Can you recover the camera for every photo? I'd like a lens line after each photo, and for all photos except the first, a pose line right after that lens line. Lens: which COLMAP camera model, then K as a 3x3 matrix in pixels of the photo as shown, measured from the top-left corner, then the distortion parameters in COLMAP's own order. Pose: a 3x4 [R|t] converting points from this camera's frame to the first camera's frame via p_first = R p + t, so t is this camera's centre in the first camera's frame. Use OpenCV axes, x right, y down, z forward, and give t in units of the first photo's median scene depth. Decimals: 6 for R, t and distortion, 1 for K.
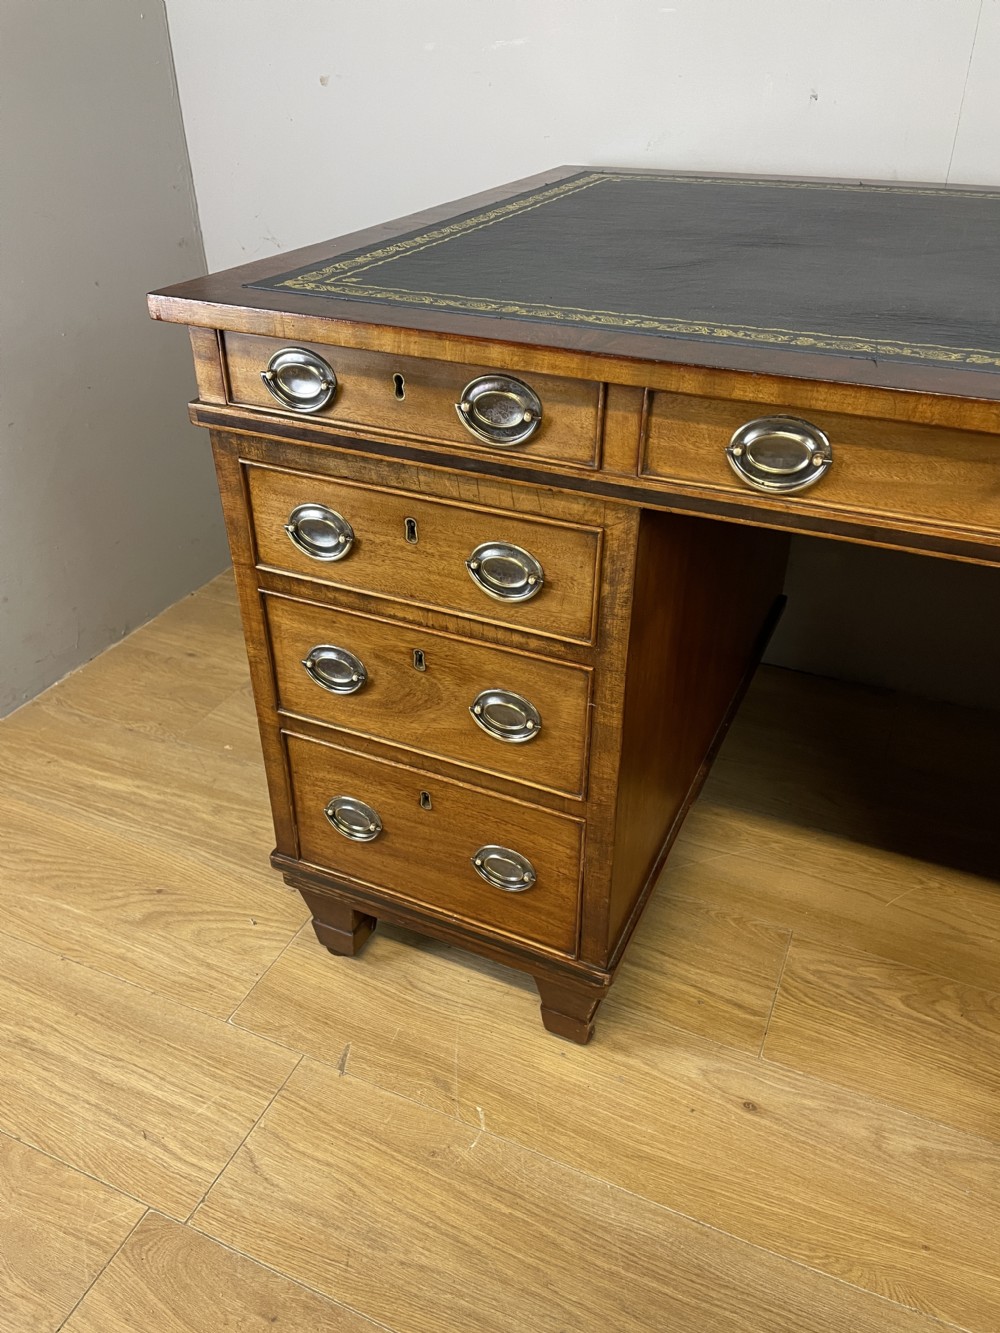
lens RADIAL K [[1012.5, 0, 494.3], [0, 1012.5, 662.1], [0, 0, 1]] dist [0.089739, -0.116459]
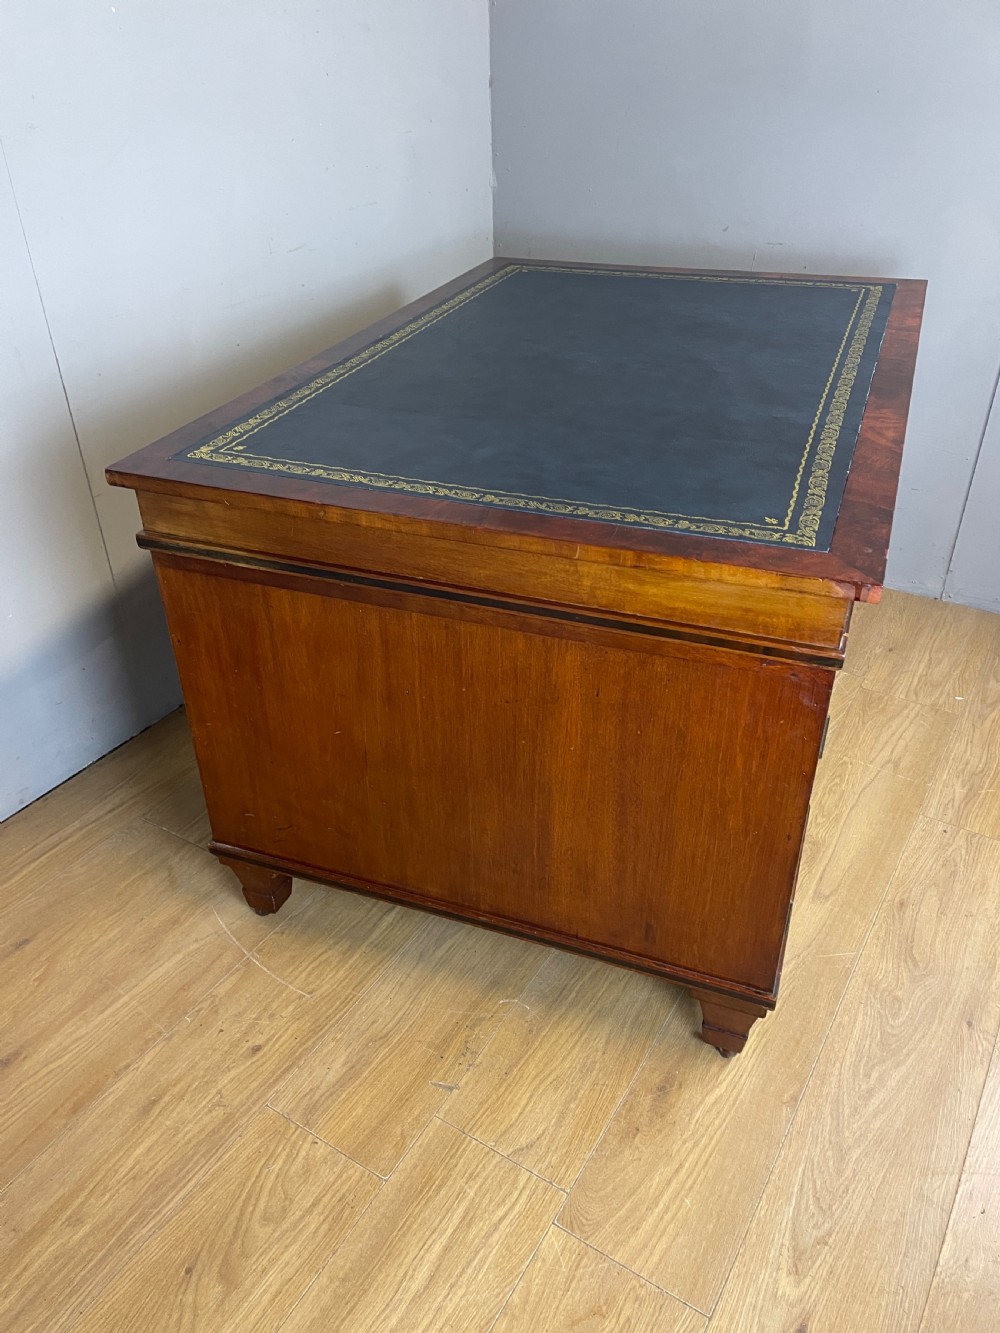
lens RADIAL K [[1009.8, 0, 492.1], [0, 1009.8, 661.9], [0, 0, 1]] dist [0.099113, -0.126881]
pose [[0.137246, -0.533033, 0.834888, -0.967739], [0.545154, 0.744377, 0.385629, -0.477376], [-0.827025, 0.402217, 0.392748, 0.273030]]
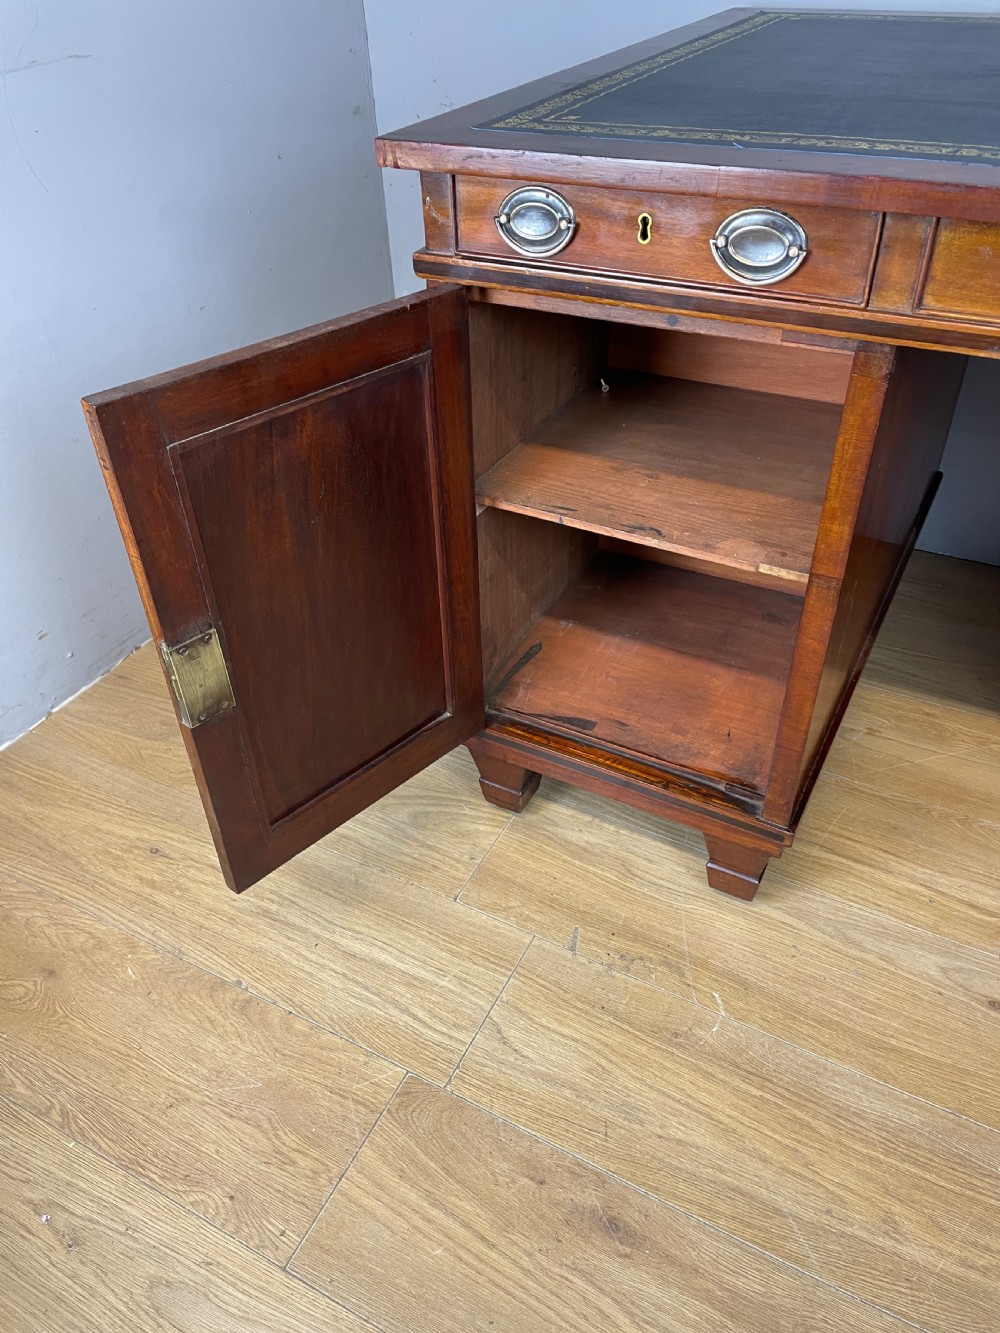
lens RADIAL K [[1009.8, 0, 492.1], [0, 1009.8, 661.9], [0, 0, 1]] dist [0.099113, -0.126881]
pose [[0.997029, 0.016230, -0.075294, -0.167877], [-0.008852, 0.995216, 0.097298, 0.014004], [0.076513, -0.096343, 0.992403, 0.016864]]
